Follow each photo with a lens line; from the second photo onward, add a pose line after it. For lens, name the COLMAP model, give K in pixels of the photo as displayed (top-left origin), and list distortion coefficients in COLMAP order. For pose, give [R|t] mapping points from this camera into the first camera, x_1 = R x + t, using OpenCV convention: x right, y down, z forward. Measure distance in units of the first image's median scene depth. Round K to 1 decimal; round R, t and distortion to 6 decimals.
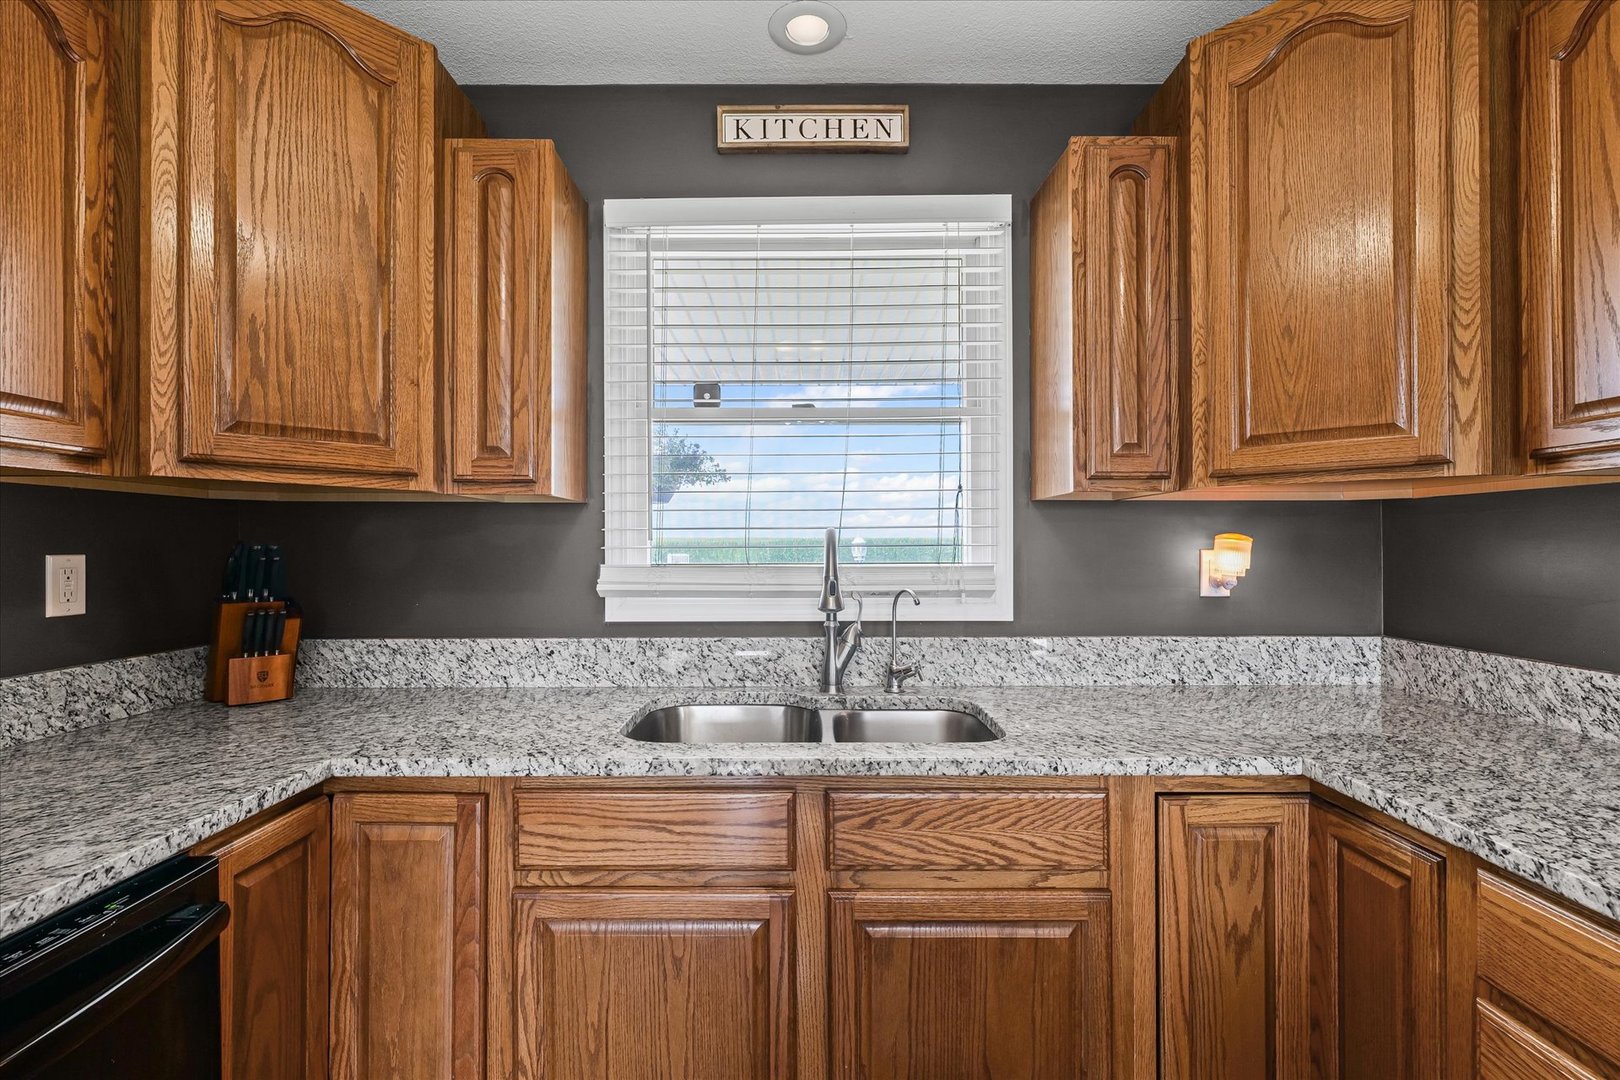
lens RADIAL K [[780.8, 0, 789.5], [0, 780.8, 543.2], [0, 0, 1]] dist [0.017741, -0.000345]
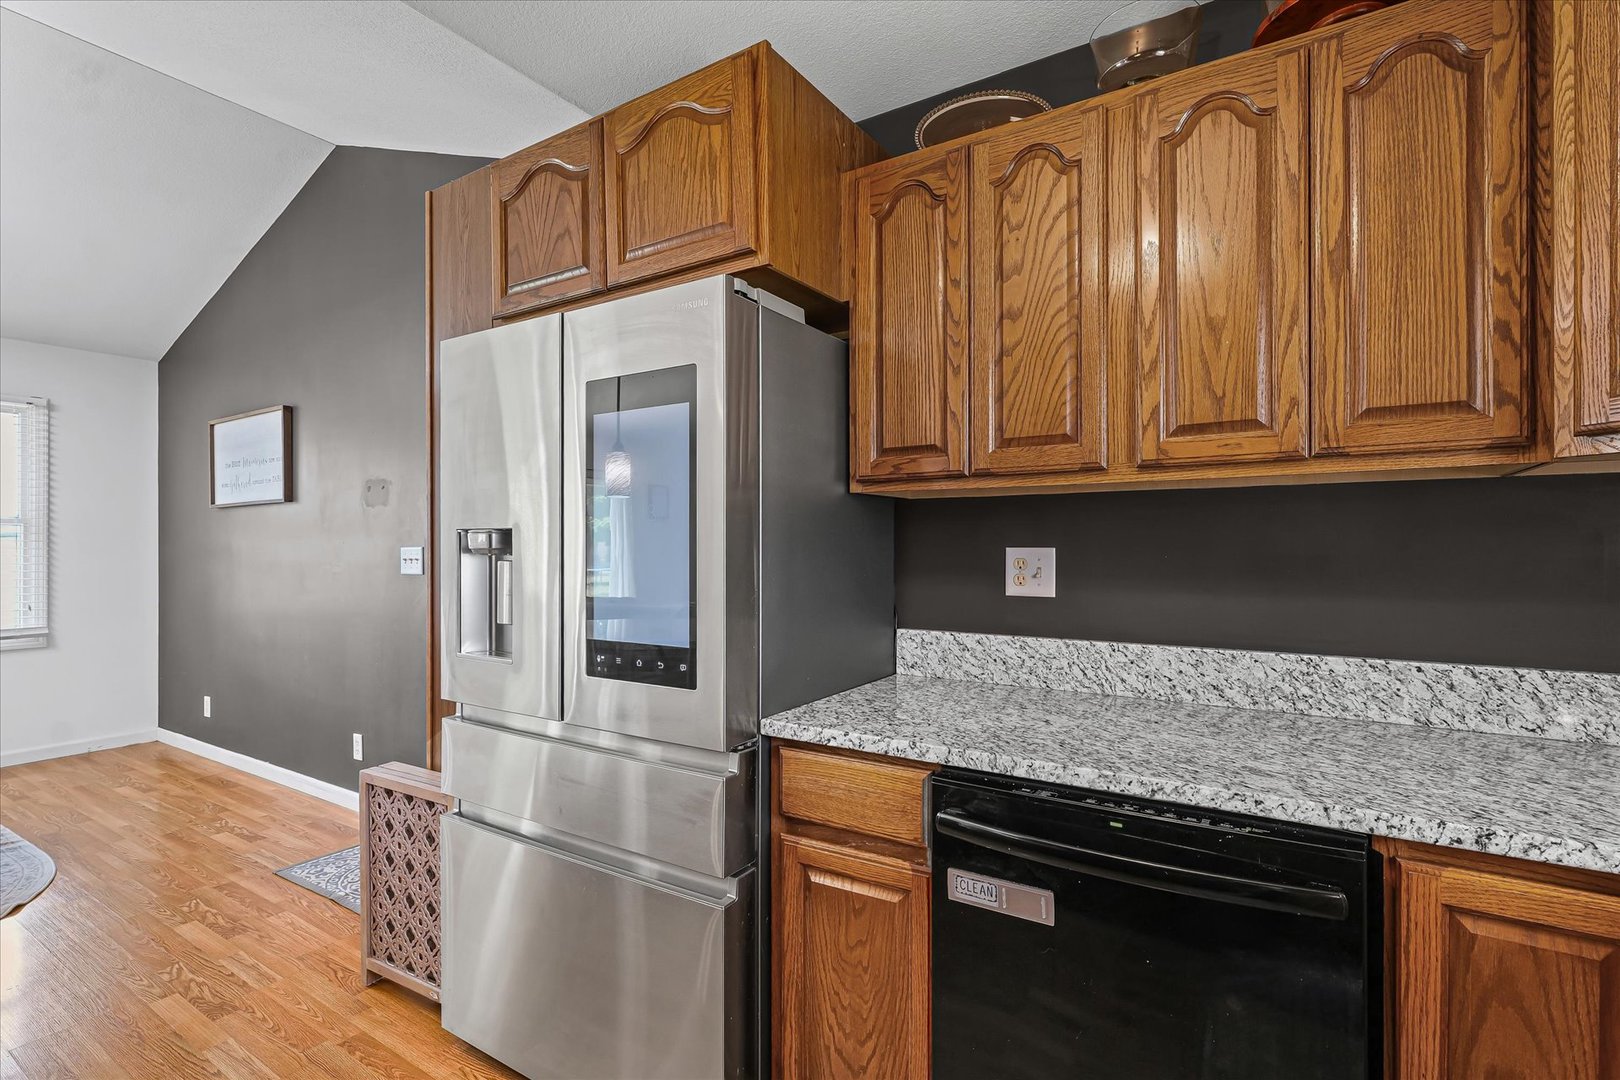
lens RADIAL K [[780.8, 0, 789.5], [0, 780.8, 543.2], [0, 0, 1]] dist [0.017741, -0.000345]
pose [[-0.536903, 0.003851, -0.843635, 0.367467], [0.004842, 0.999987, 0.001484, 0.003934], [0.843630, -0.003289, -0.536914, 0.688193]]
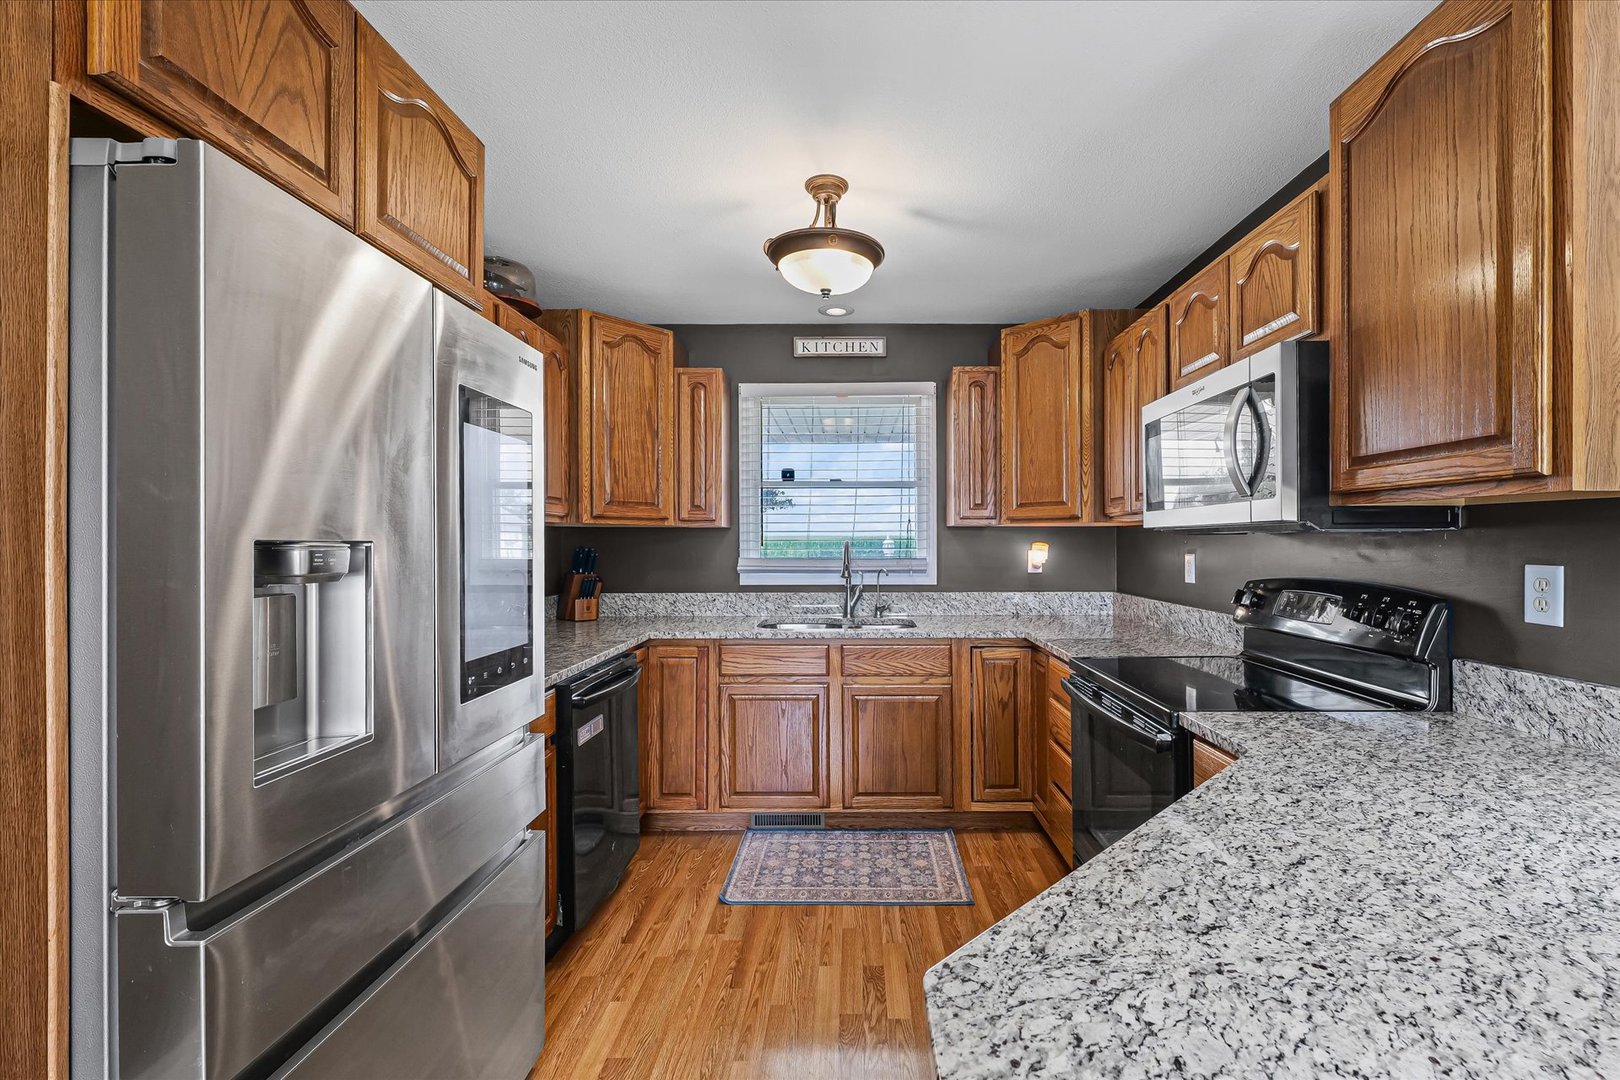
lens RADIAL K [[780.8, 0, 789.5], [0, 780.8, 543.2], [0, 0, 1]] dist [0.017741, -0.000345]
pose [[0.997944, -0.001209, -0.064084, 0.037992], [0.001451, 0.999992, 0.003731, -0.023956], [0.064079, -0.003816, 0.997938, -1.402808]]
